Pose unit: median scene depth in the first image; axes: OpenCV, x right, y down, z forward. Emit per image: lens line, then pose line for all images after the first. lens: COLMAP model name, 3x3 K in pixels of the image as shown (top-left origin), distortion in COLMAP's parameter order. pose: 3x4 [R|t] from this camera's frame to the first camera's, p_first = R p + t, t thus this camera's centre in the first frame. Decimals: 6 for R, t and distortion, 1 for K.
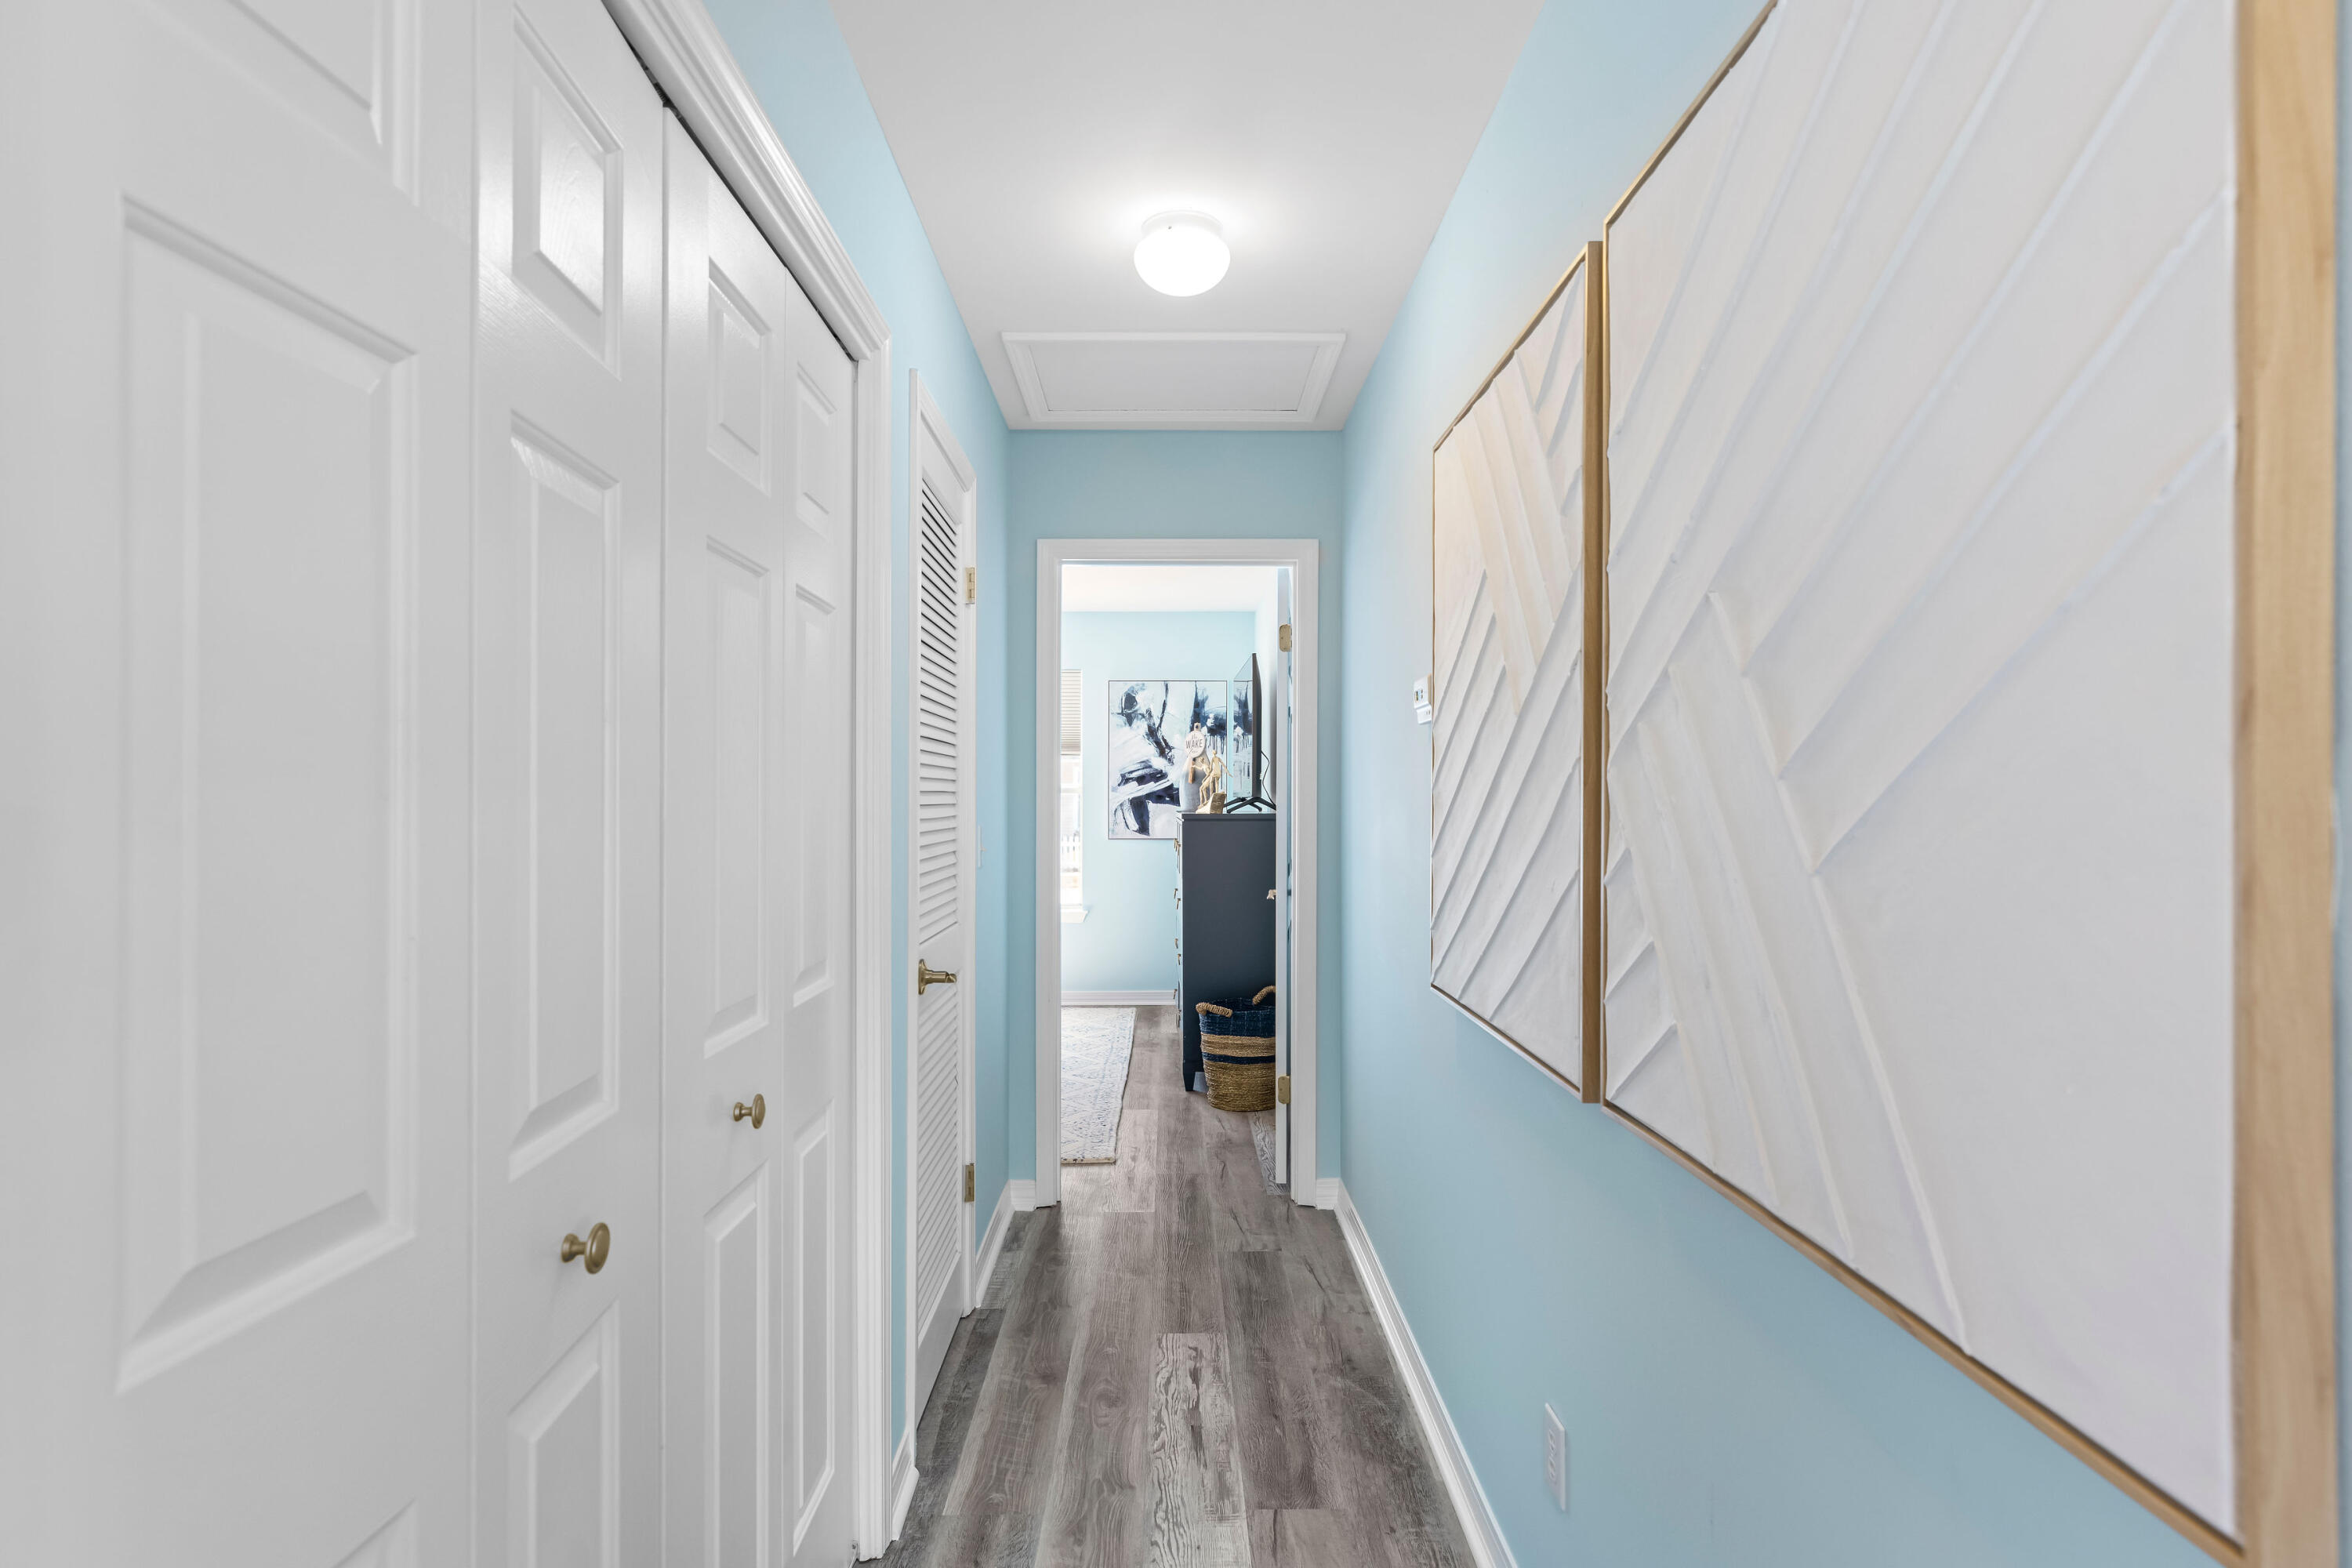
lens RADIAL K [[1157.5, 0, 1175.5], [0, 1157.5, 785.7], [0, 0, 1]] dist [-0.007941, 0.002297]
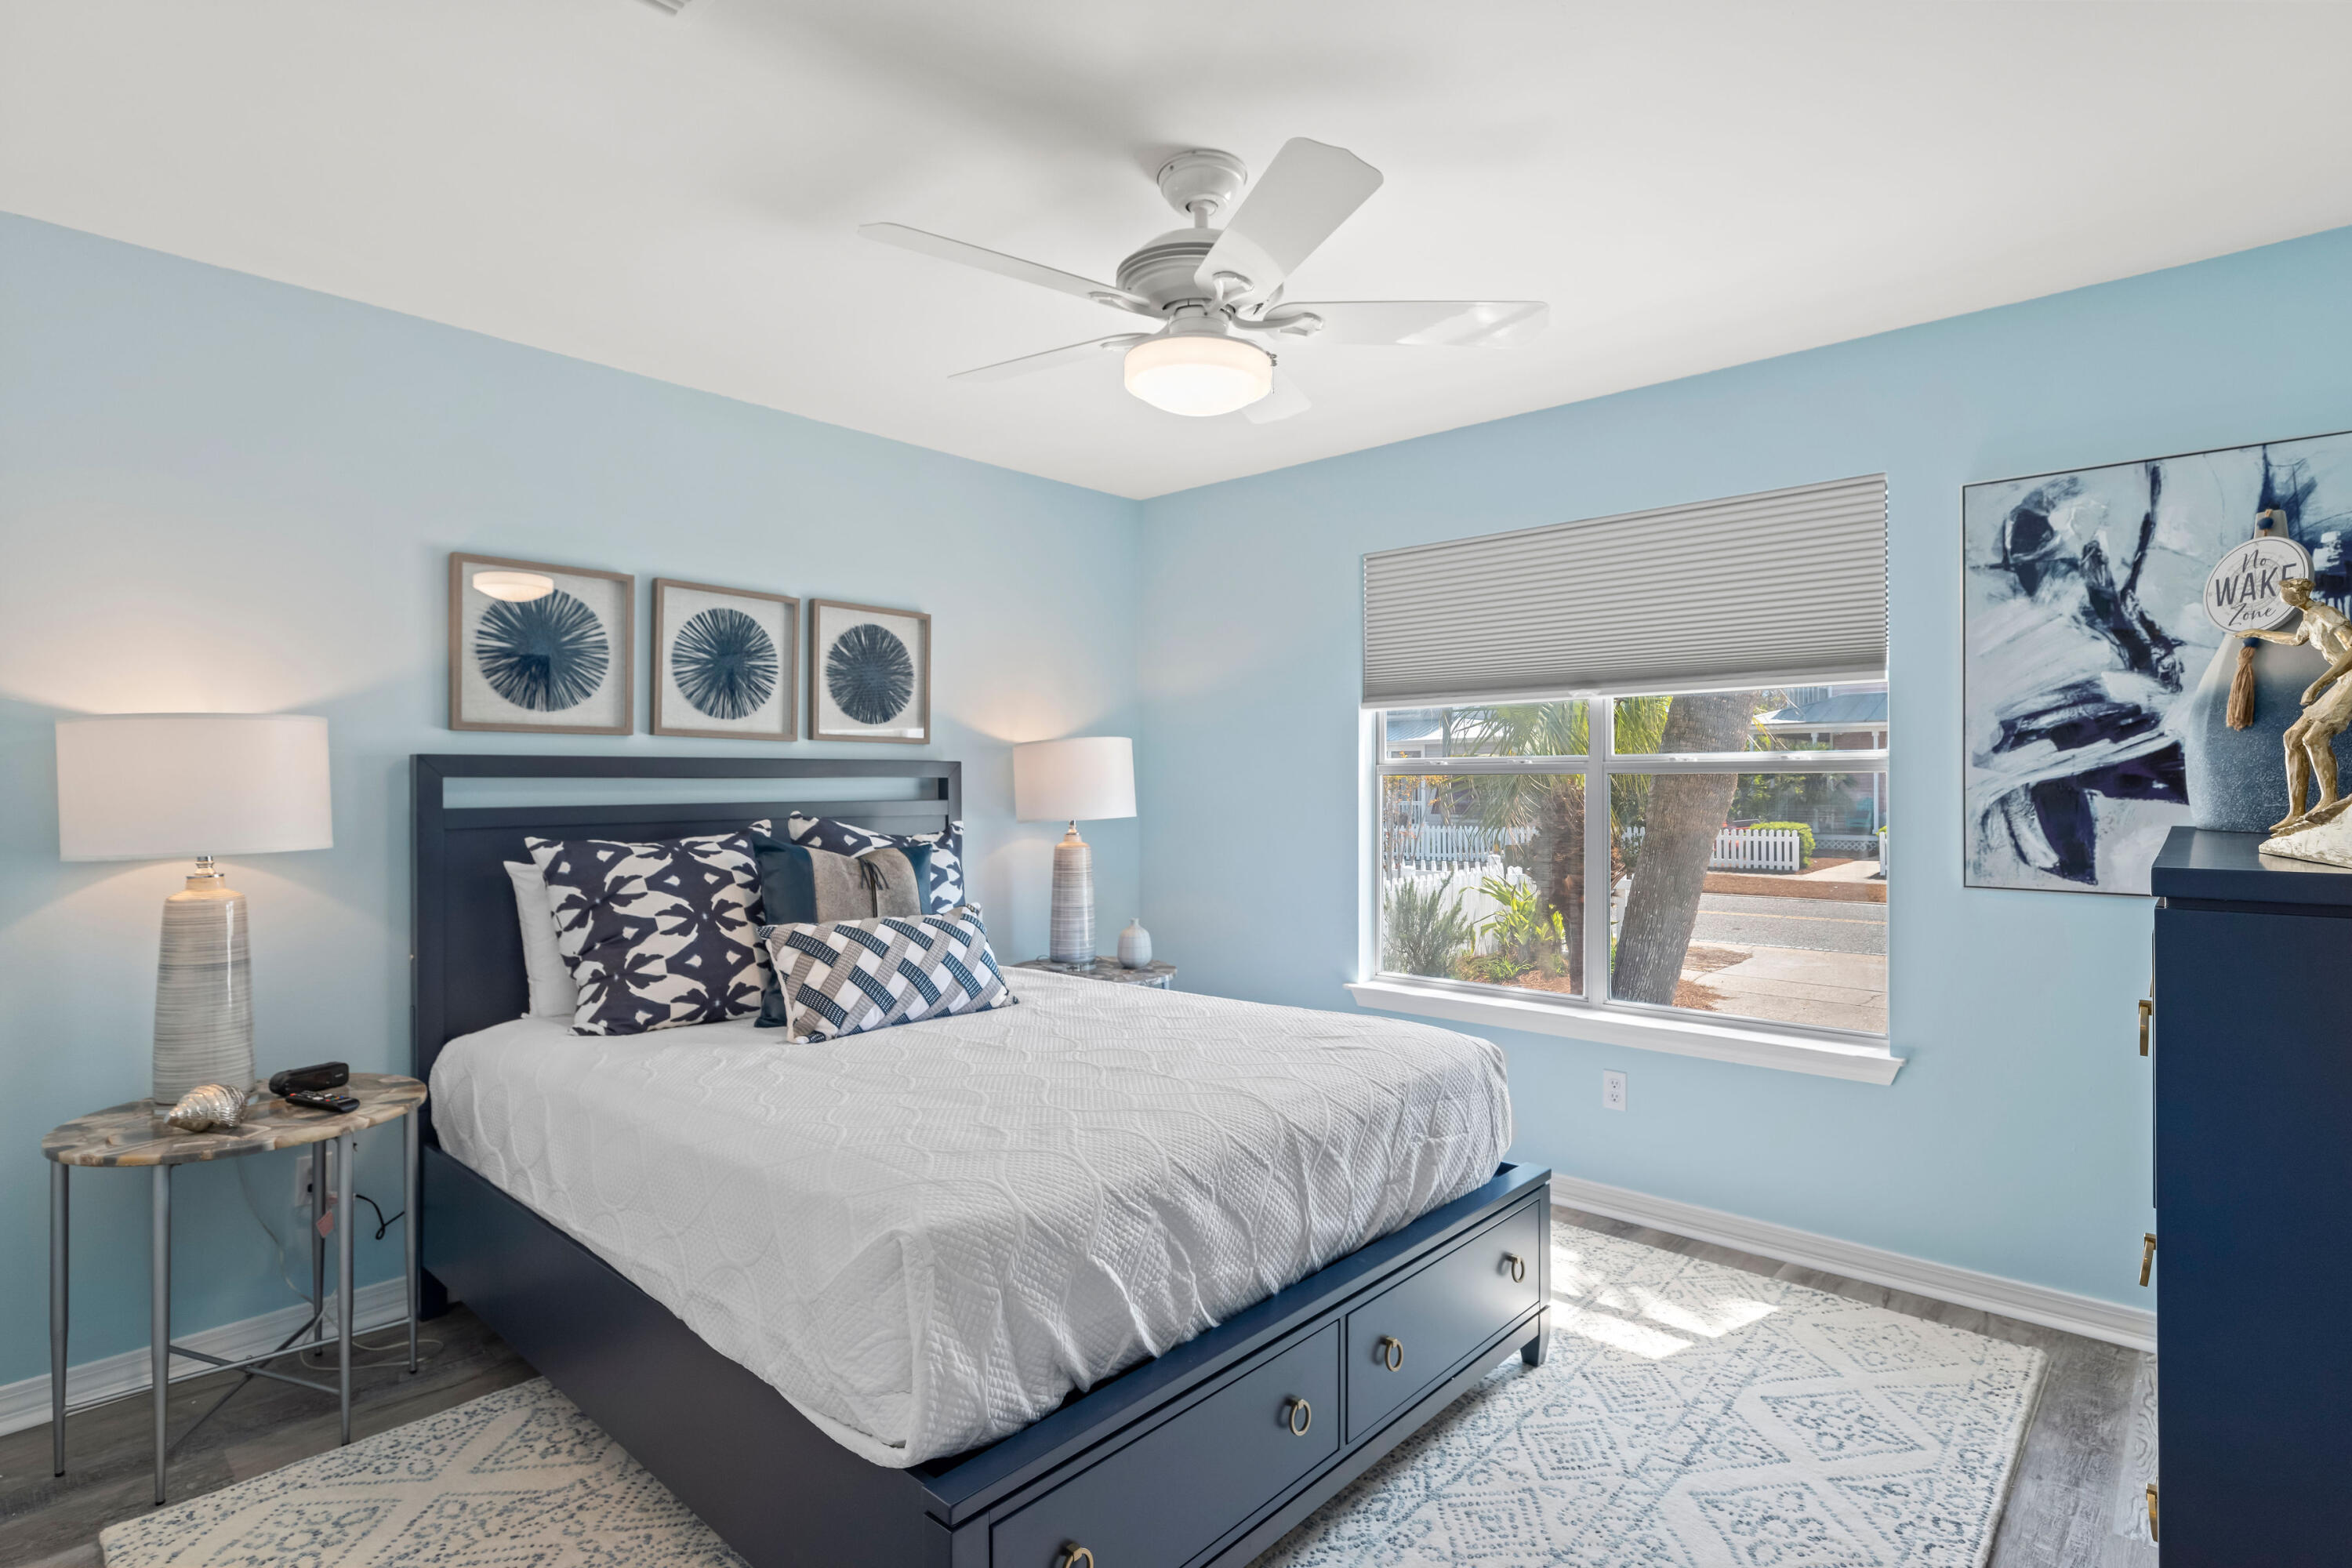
lens RADIAL K [[1157.5, 0, 1176.3], [0, 1157.5, 779.0], [0, 0, 1]] dist [-0.007941, 0.002297]
pose [[0.732880, -0.003034, -0.680351, 0.013014], [0.004732, 0.999989, 0.000638, 0.007725], [0.680341, -0.003687, 0.732886, 0.528177]]
